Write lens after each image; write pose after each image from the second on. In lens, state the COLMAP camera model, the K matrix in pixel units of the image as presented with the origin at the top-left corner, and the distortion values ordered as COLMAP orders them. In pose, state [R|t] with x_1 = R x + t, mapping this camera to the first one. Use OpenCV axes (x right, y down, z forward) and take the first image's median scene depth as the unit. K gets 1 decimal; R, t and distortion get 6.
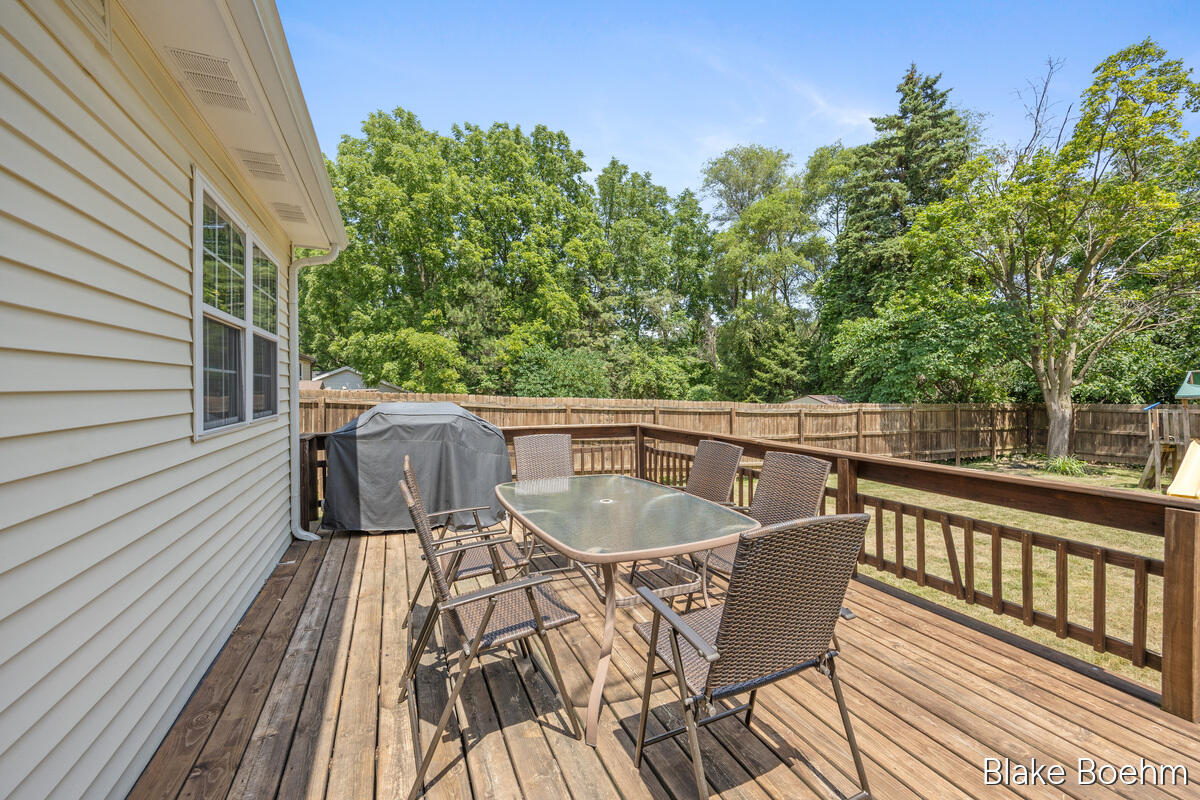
lens RADIAL K [[486.9, 0, 598.3], [0, 486.9, 393.0], [0, 0, 1]] dist [-0.002968, -0.000535]
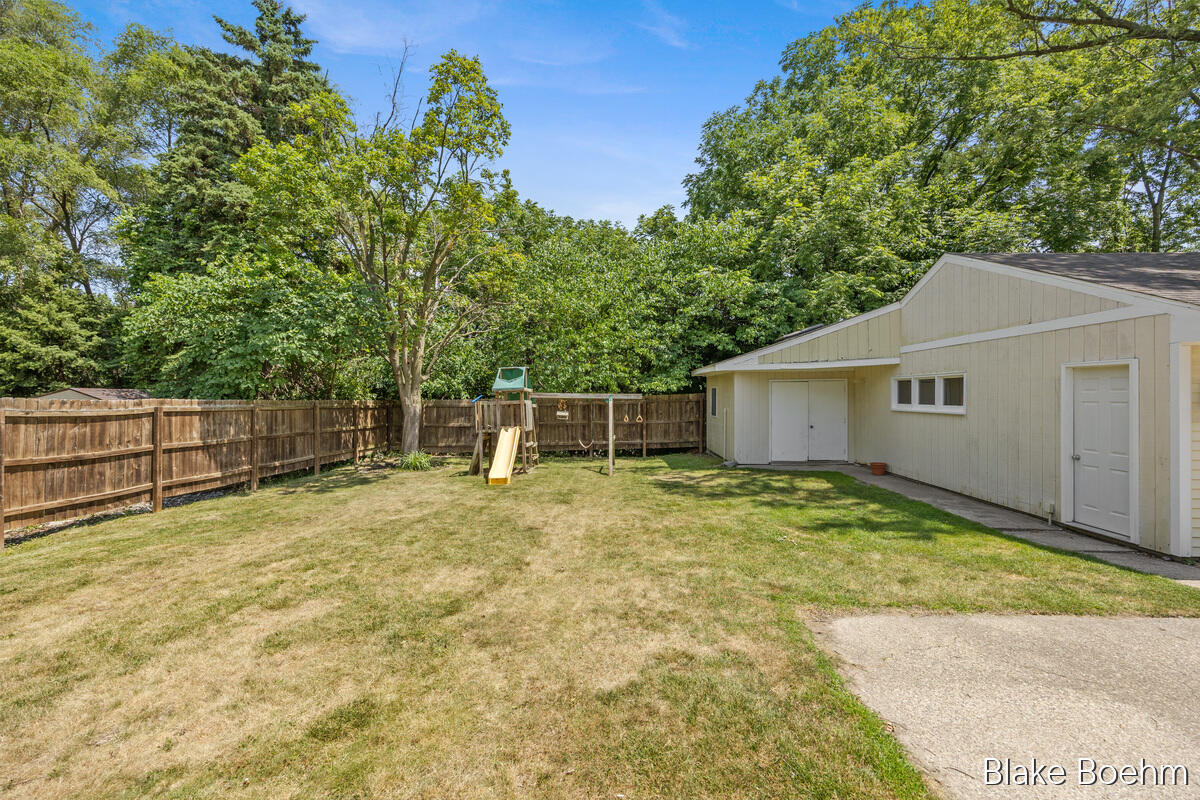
lens RADIAL K [[486.9, 0, 598.3], [0, 486.9, 393.0], [0, 0, 1]] dist [-0.002968, -0.000535]
pose [[0.436327, 0.008579, 0.899747, 0.207641], [0.002466, 0.999939, -0.010730, 0.020344], [-0.899785, 0.006901, 0.436280, 0.209164]]
